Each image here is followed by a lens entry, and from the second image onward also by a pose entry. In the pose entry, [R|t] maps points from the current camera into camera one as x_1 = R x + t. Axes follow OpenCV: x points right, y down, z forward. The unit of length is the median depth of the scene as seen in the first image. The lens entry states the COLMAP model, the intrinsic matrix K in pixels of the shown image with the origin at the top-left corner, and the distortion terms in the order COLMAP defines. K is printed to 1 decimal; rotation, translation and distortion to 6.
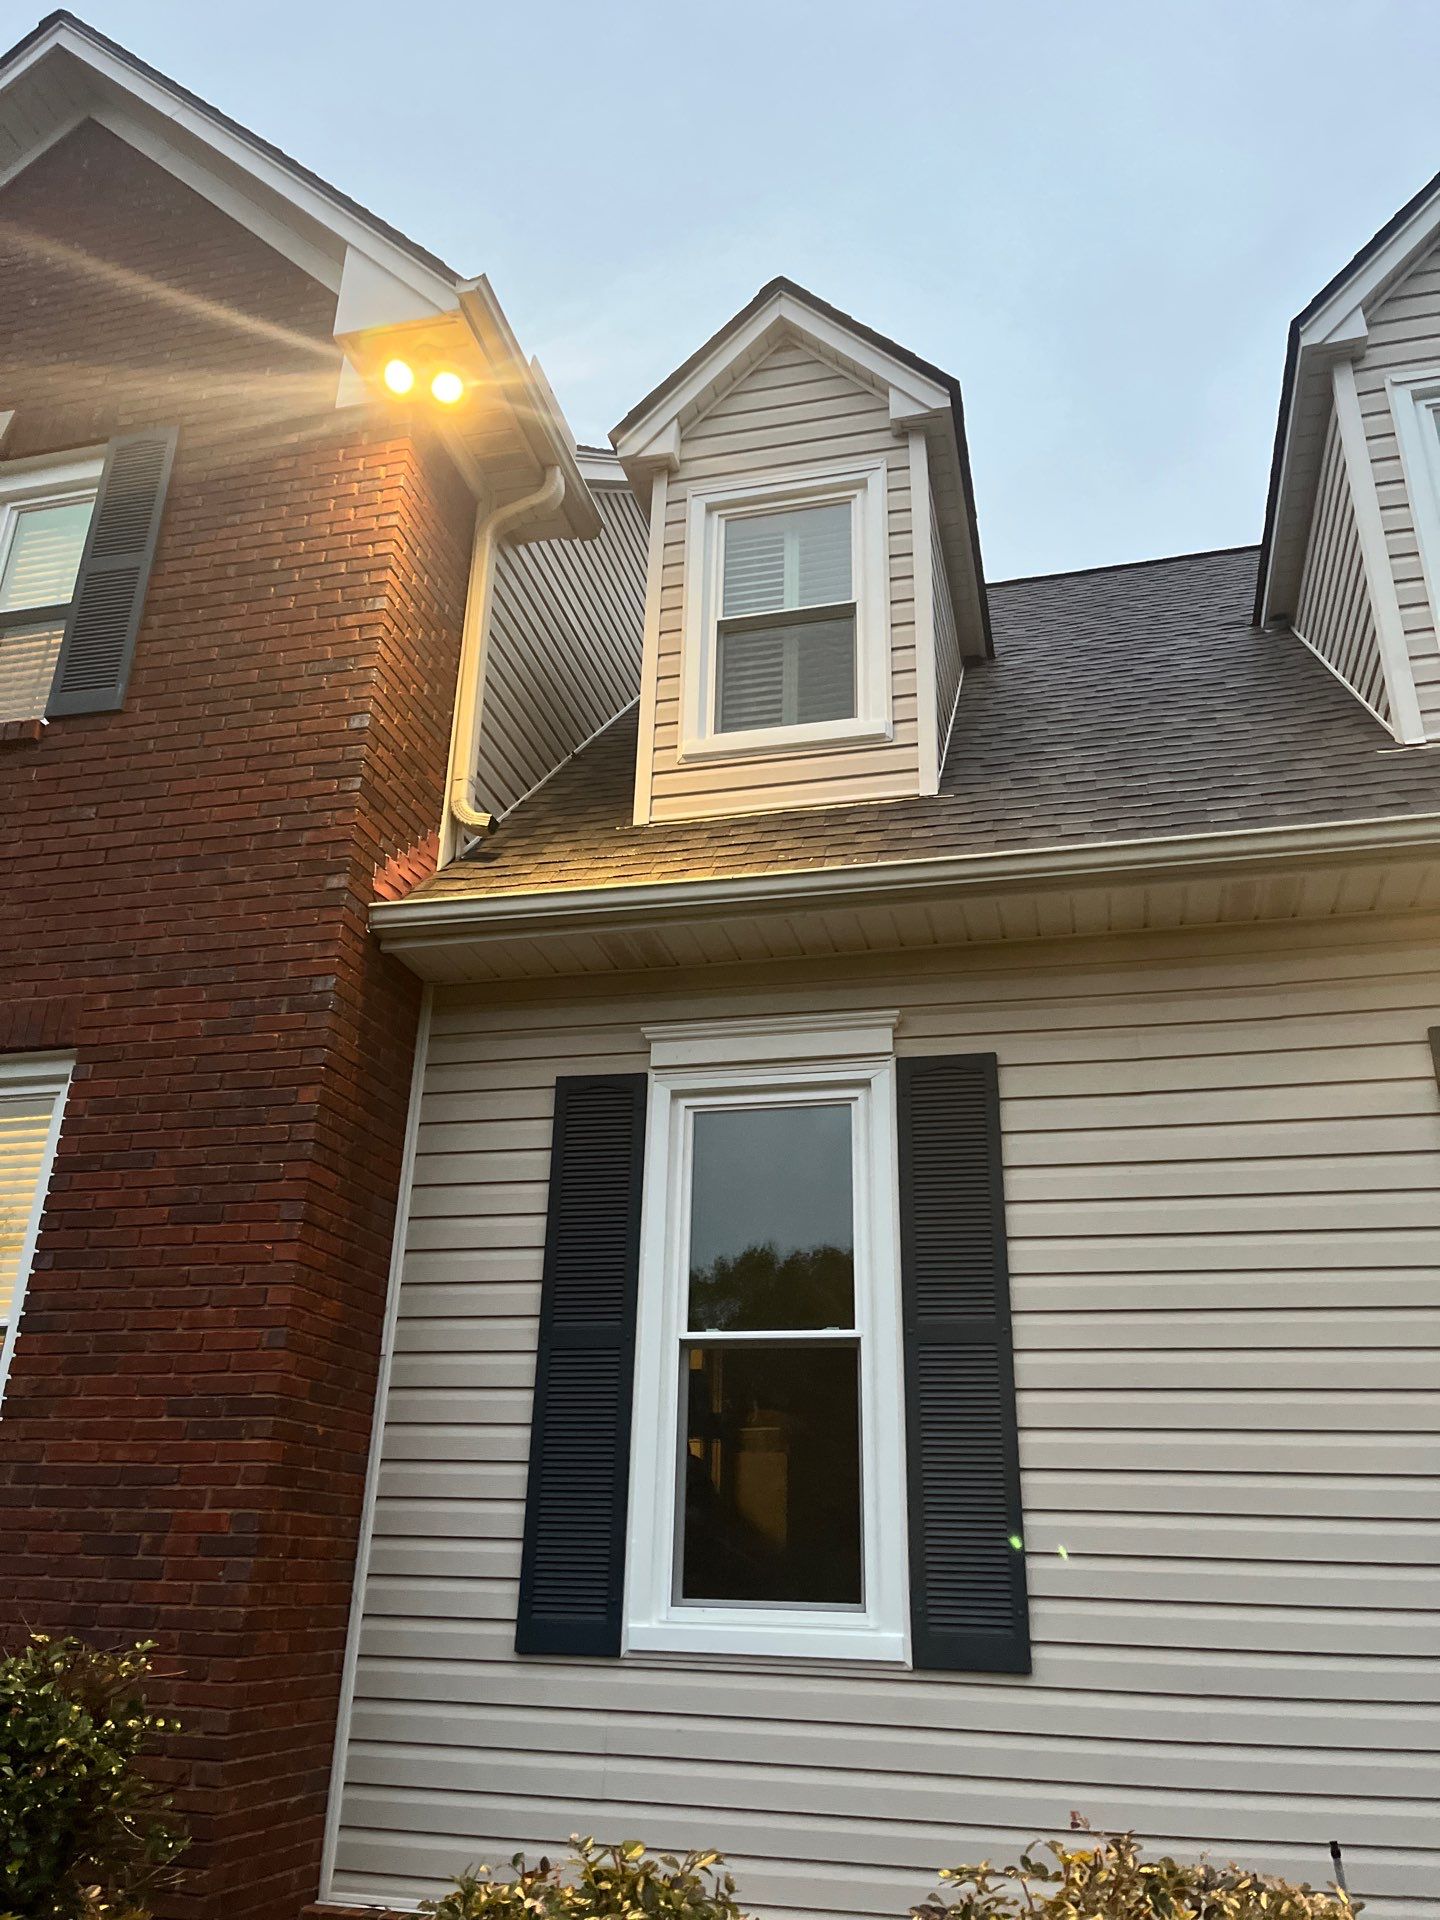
lens RADIAL K [[1437.9, 0, 718.6], [0, 1437.9, 966.4], [0, 0, 1]] dist [0.072215, -0.080665]
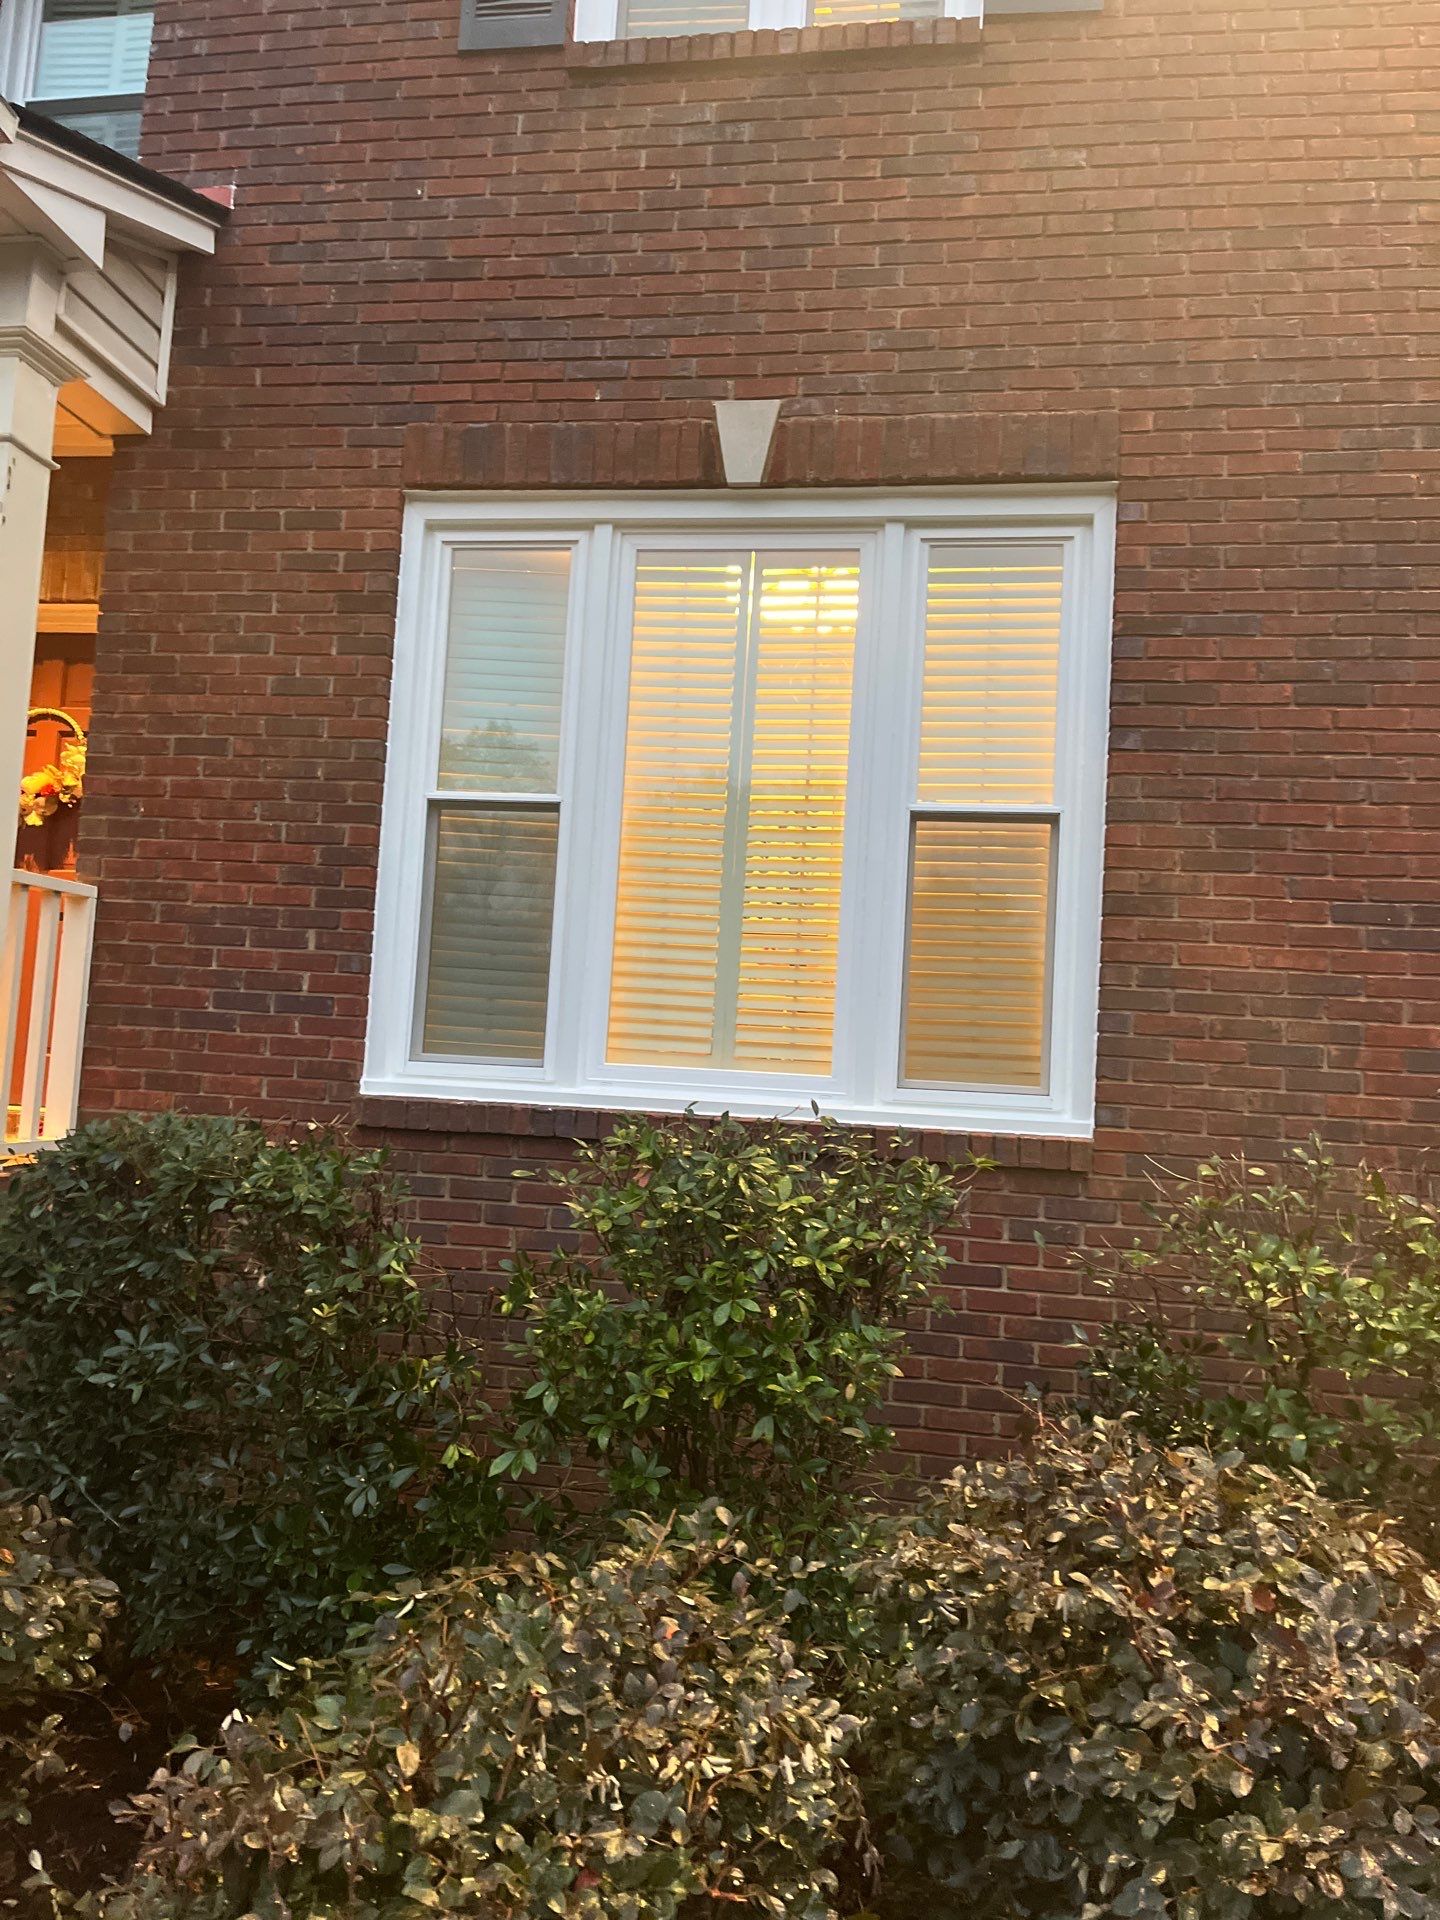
lens RADIAL K [[1437.9, 0, 718.6], [0, 1437.9, 966.4], [0, 0, 1]] dist [0.072215, -0.080665]
pose [[0.995762, 0.037356, 0.084043, -0.696810], [-0.061892, 0.948100, 0.311889, 0.071563], [-0.068030, -0.315769, 0.946394, 0.160674]]
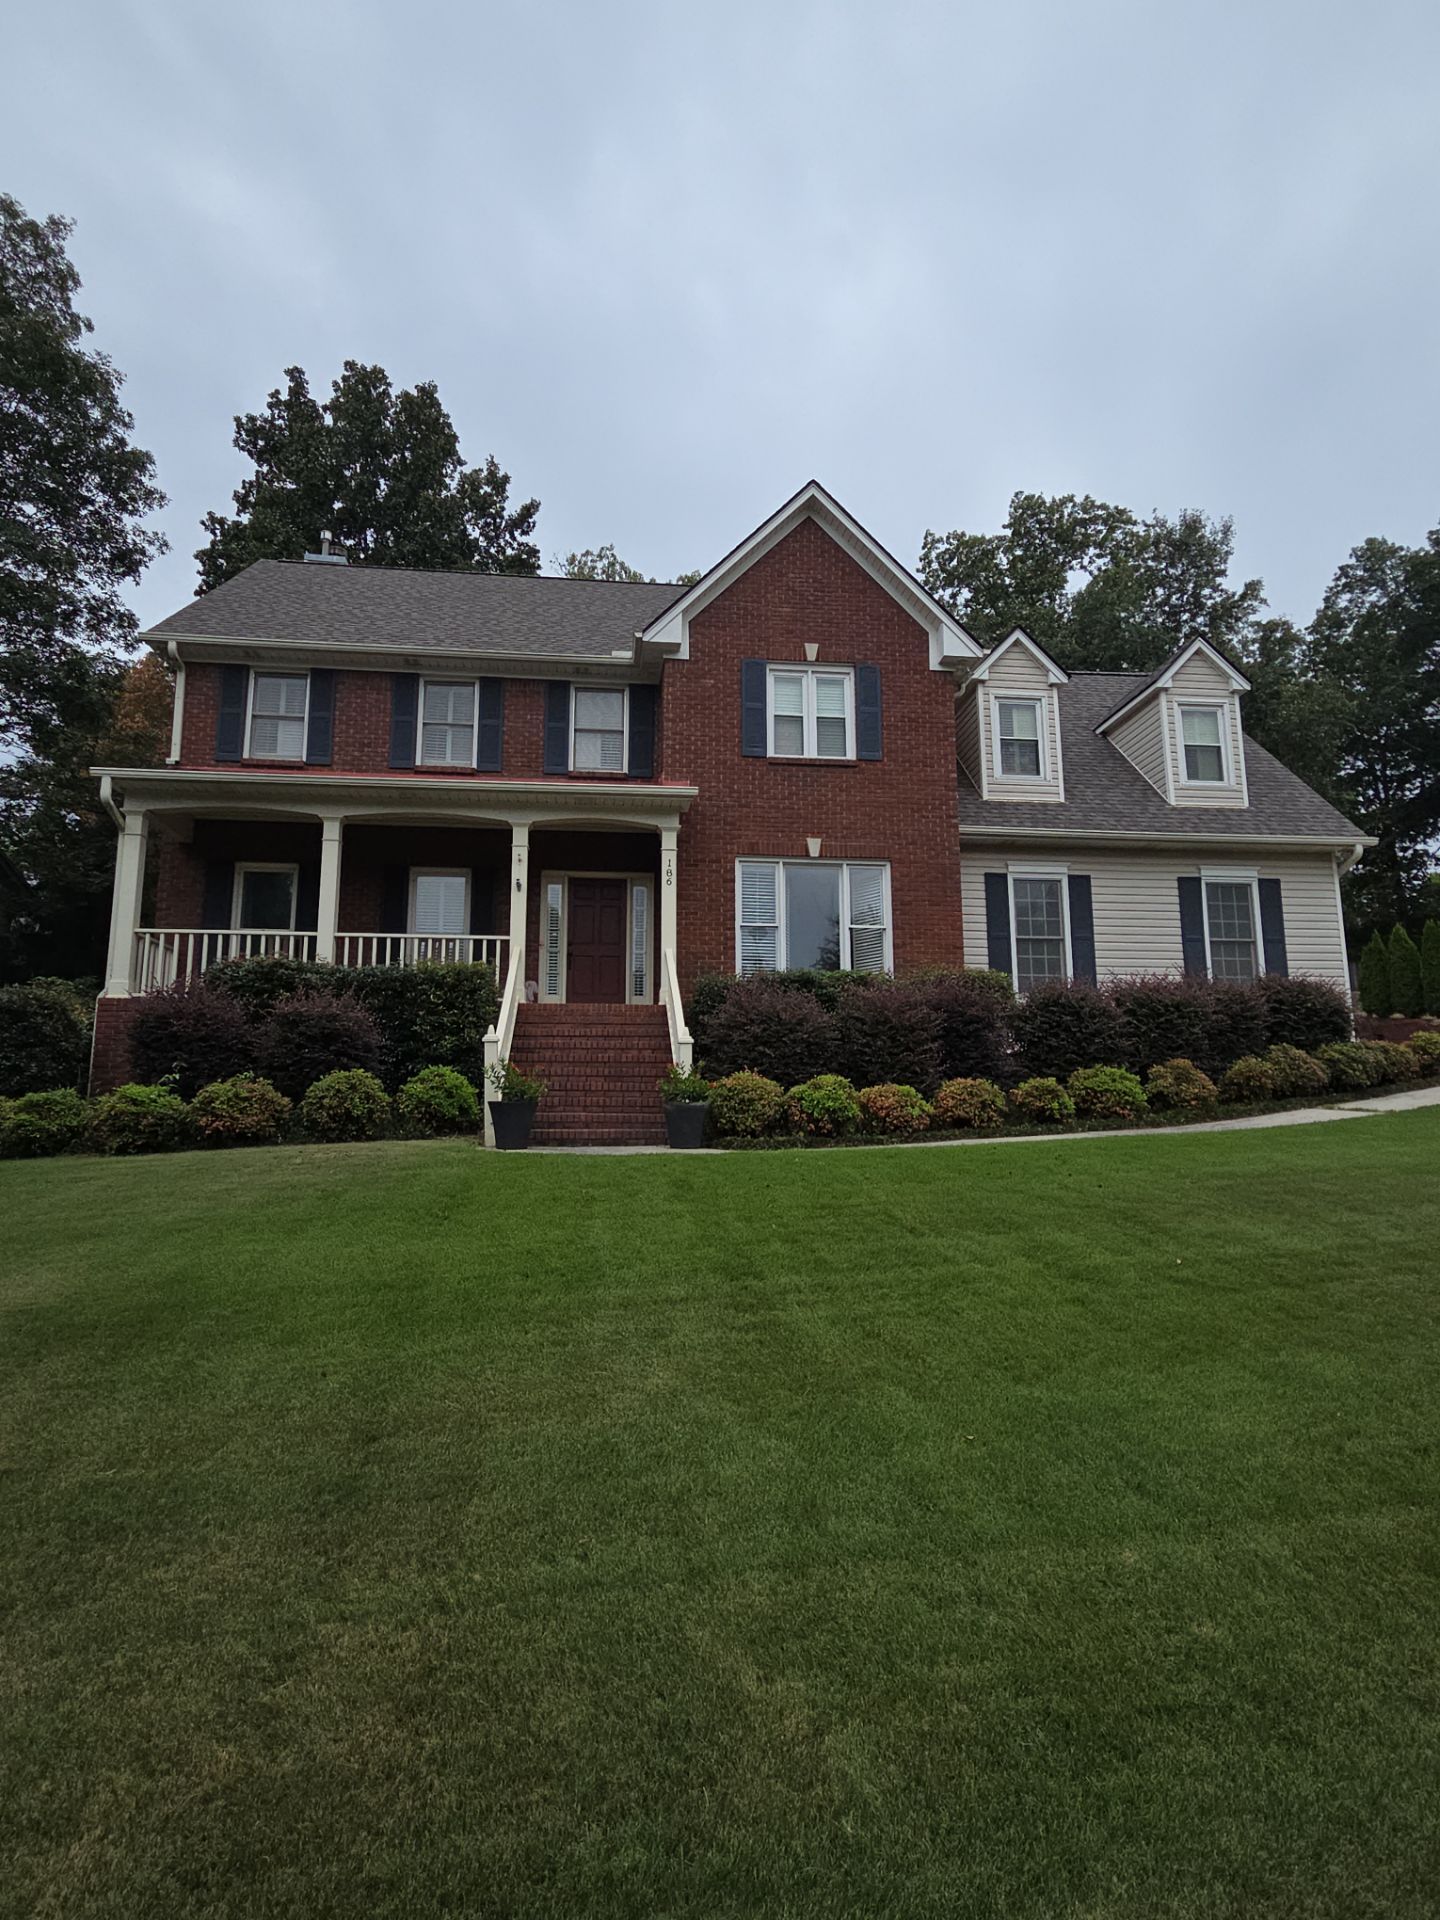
lens RADIAL K [[1034.2, 0, 710.3], [0, 1034.2, 958.2], [0, 0, 1]] dist [0.003375, -0.000373]
pose [[0.936287, 0.028560, 0.350073, -1.792797], [-0.112891, 0.968274, 0.222938, -0.240005], [-0.332600, -0.248254, 0.909806, -1.372170]]
